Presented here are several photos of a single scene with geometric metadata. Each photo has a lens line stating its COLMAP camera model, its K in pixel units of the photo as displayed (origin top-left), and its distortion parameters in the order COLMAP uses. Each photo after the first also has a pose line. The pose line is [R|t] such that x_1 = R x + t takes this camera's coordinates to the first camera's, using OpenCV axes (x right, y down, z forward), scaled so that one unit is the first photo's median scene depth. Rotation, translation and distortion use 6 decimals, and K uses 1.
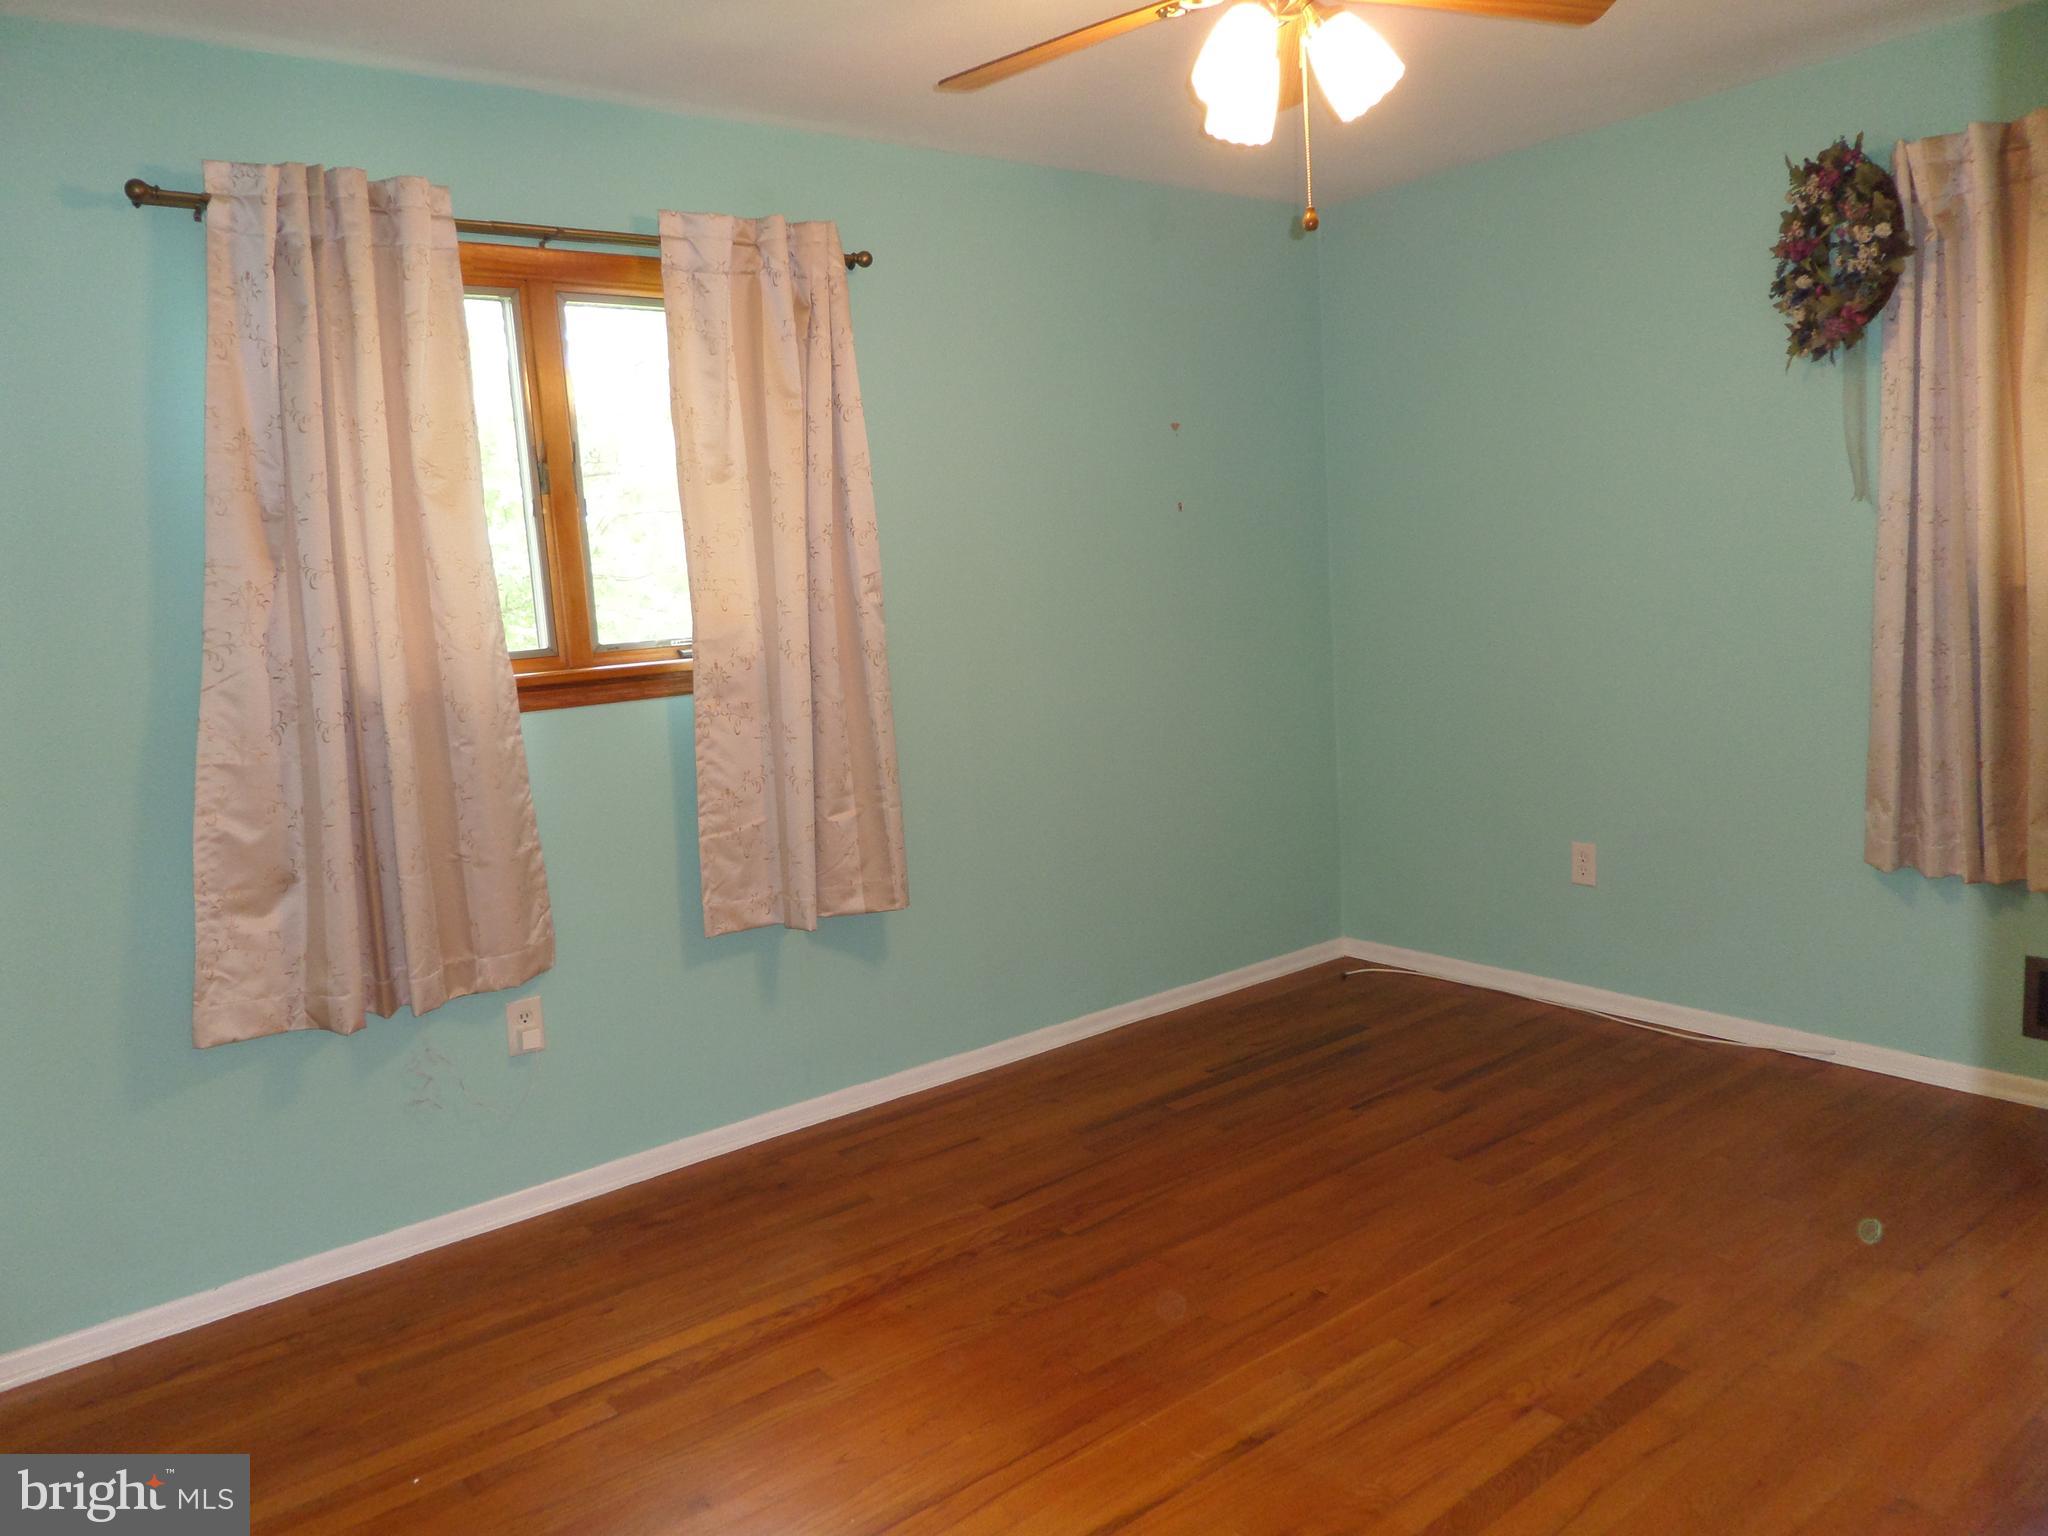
lens RADIAL K [[1449.5, 0, 1024.0], [0, 1449.5, 768.0], [0, 0, 1]] dist [0.002231, -0.001065]
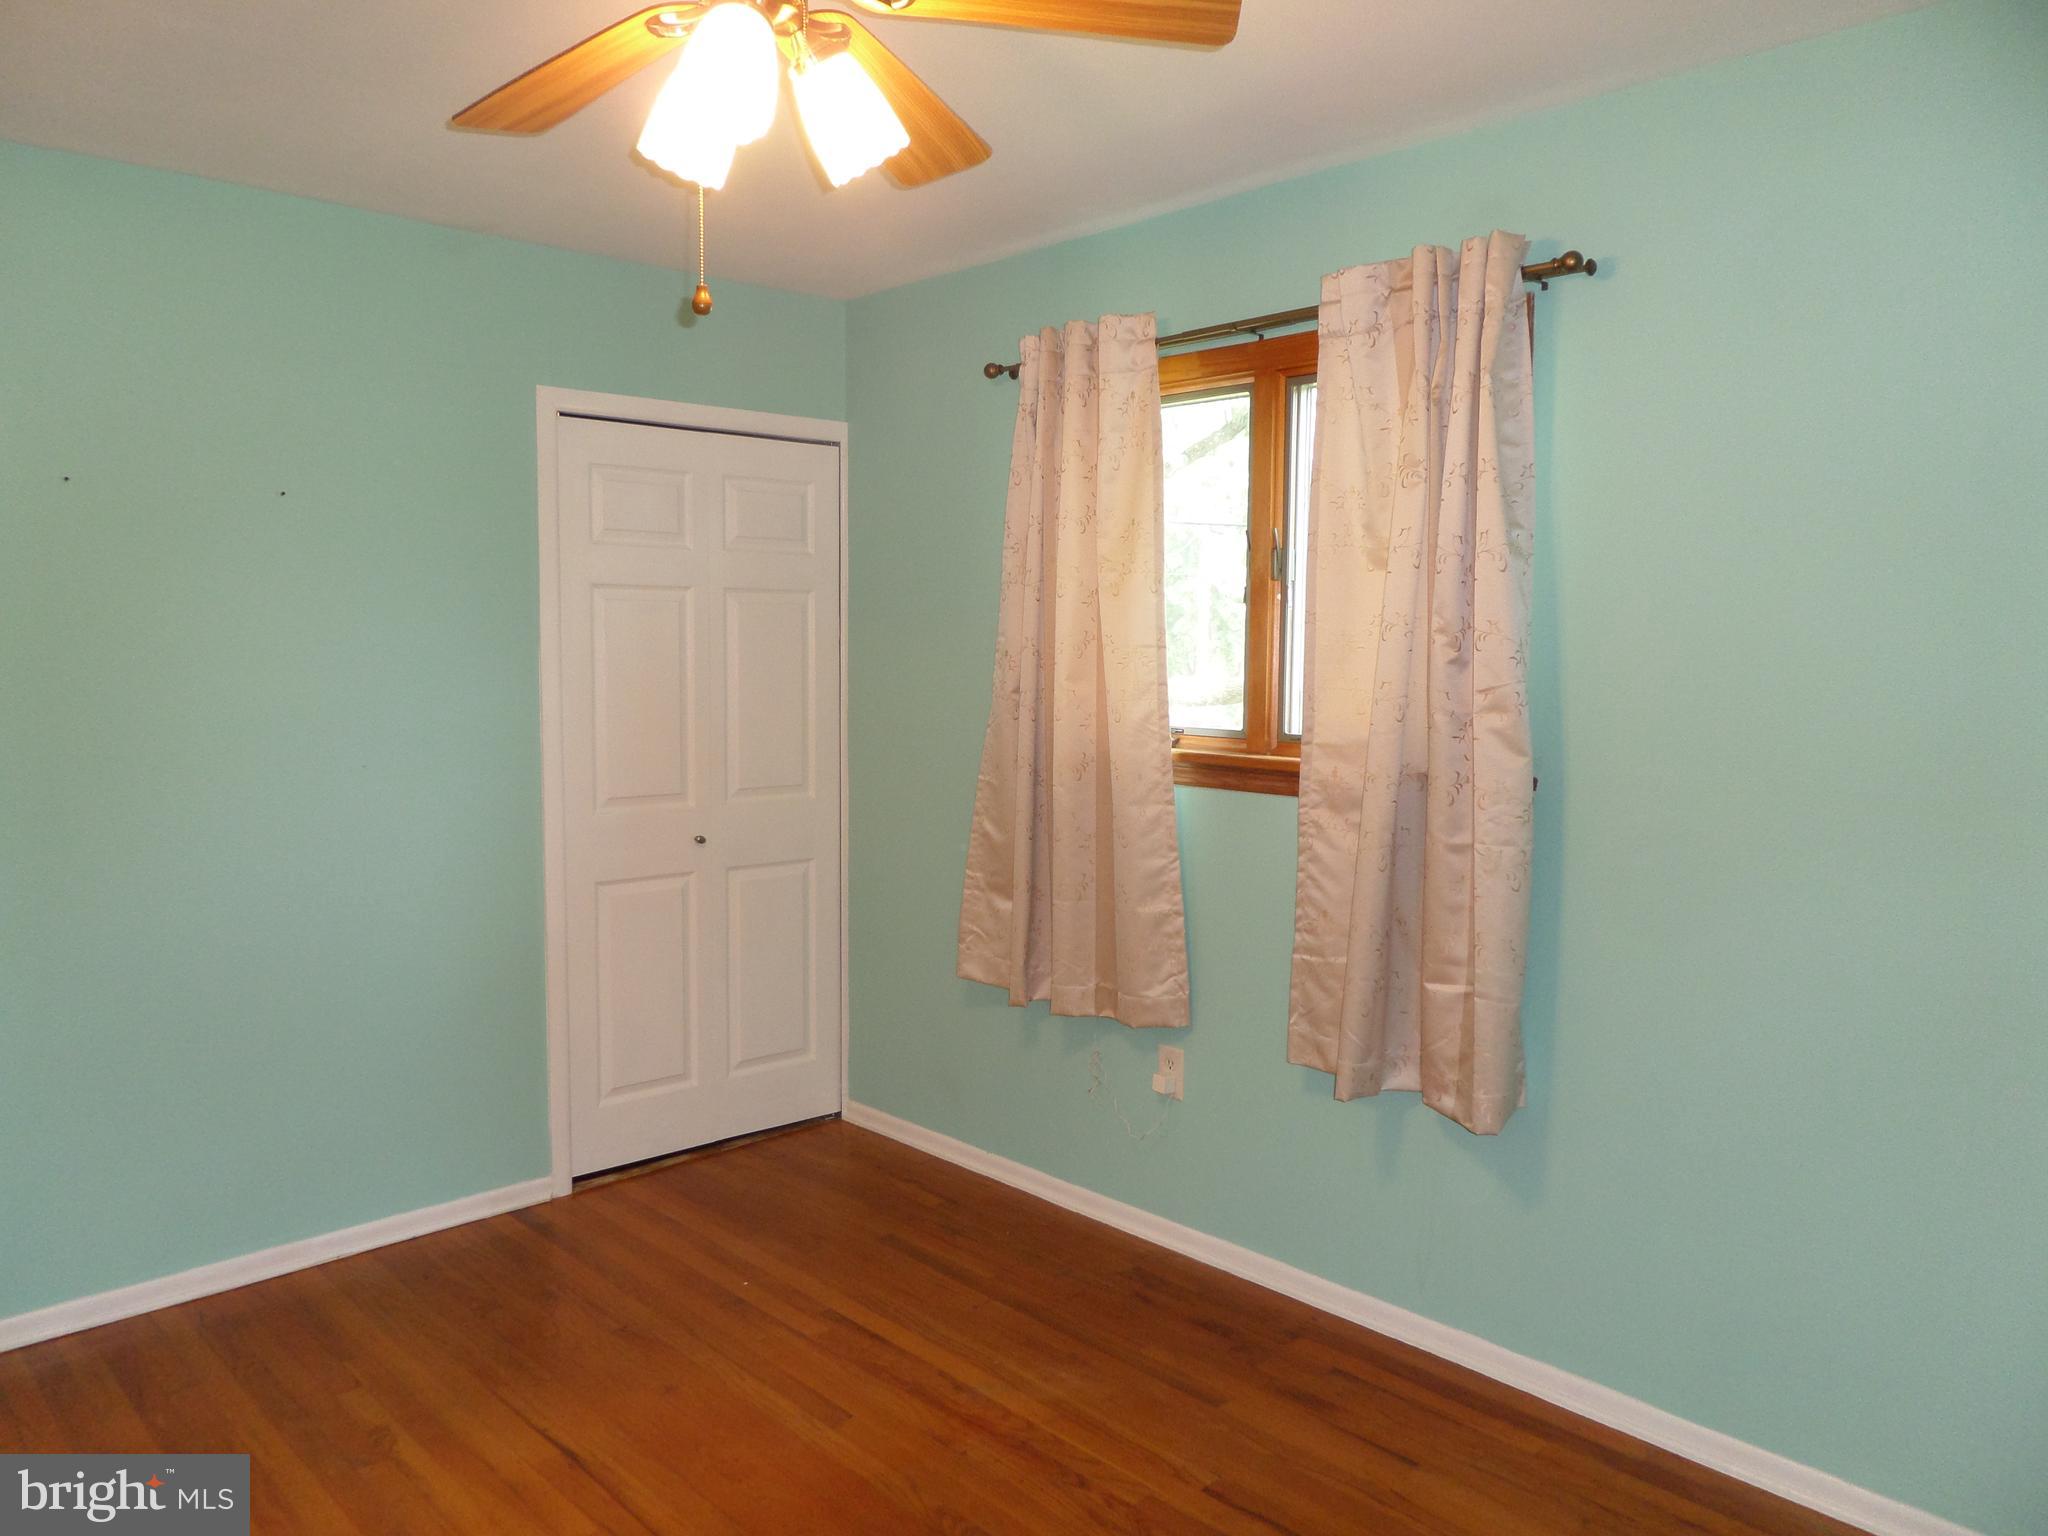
lens RADIAL K [[1449.5, 0, 1024.0], [0, 1449.5, 768.0], [0, 0, 1]] dist [0.002231, -0.001065]
pose [[0.104142, 0.150236, -0.983150, 0.683249], [-0.147653, 0.979906, 0.134099, -0.175257], [0.983541, 0.131200, 0.124232, 0.742008]]
